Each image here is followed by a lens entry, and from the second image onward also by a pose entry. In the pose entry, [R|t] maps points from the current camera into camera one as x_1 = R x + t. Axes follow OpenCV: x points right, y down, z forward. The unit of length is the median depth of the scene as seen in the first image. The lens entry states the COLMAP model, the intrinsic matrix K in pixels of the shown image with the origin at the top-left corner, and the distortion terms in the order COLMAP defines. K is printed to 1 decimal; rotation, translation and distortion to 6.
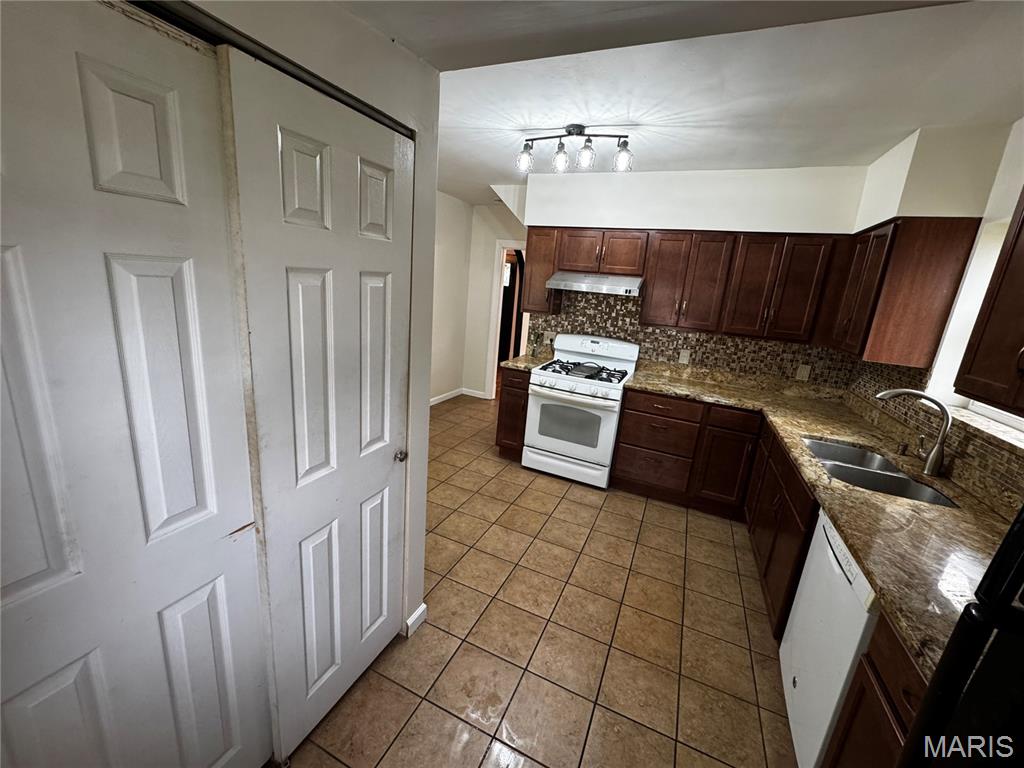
lens RADIAL K [[411.1, 0, 513.2], [0, 411.1, 383.3], [0, 0, 1]] dist [-0.001371, 0.000063]
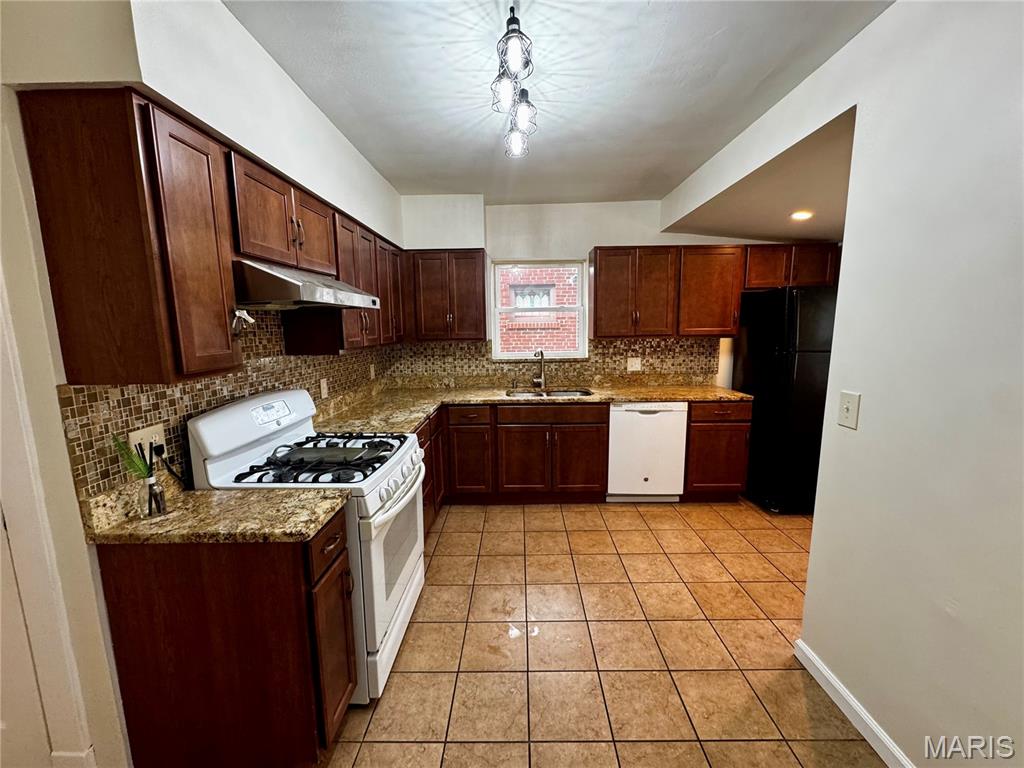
lens RADIAL K [[411.1, 0, 514.4], [0, 411.1, 381.8], [0, 0, 1]] dist [-0.001371, 0.000063]
pose [[-0.393801, -0.209487, 0.895006, -0.502381], [0.200576, 0.930637, 0.306079, -0.315564], [-0.897045, 0.300051, -0.324468, 1.269599]]
